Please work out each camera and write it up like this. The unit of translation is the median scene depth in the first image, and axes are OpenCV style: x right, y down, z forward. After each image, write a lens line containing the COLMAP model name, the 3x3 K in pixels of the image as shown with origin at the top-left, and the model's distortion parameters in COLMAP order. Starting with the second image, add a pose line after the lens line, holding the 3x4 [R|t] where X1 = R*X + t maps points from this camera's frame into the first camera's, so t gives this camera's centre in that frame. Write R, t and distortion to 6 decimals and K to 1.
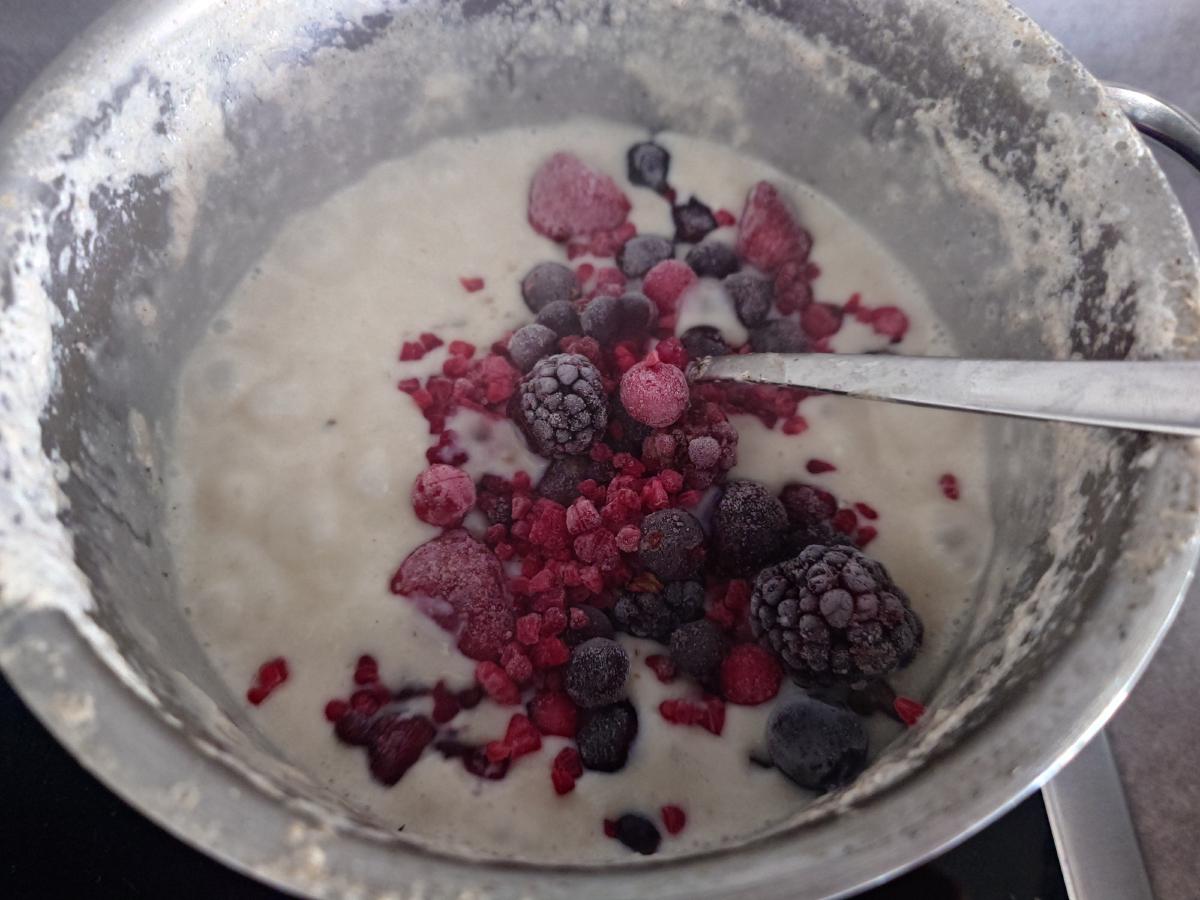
lens RADIAL K [[926.4, 0, 600.0], [0, 926.4, 450.0], [0, 0, 1]] dist [0.002965, 0.006289]
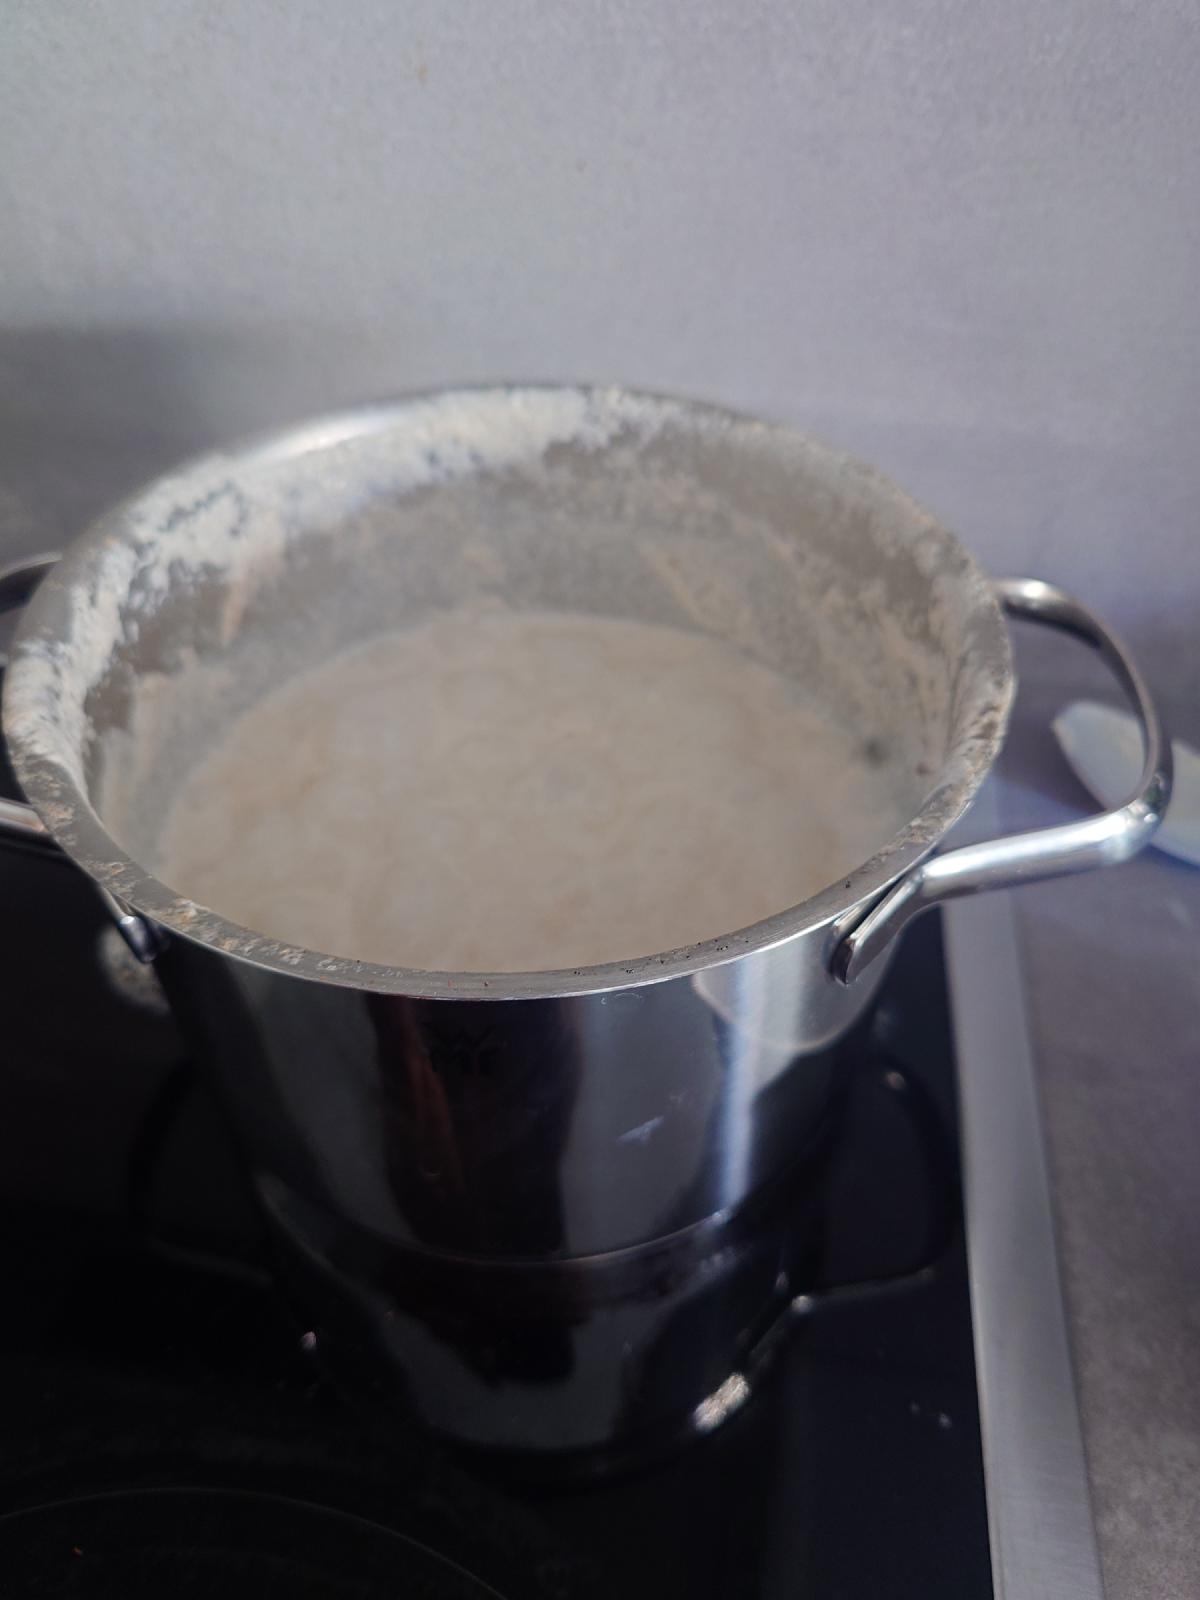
lens RADIAL K [[1235.2, 0, 600.0], [0, 1235.2, 800.0], [0, 0, 1]] dist [0.002965, 0.006289]
pose [[0.980579, 0.120276, -0.154917, 0.327987], [-0.163861, 0.936466, -0.310130, 0.444501], [0.107773, 0.329491, 0.937987, -0.420582]]
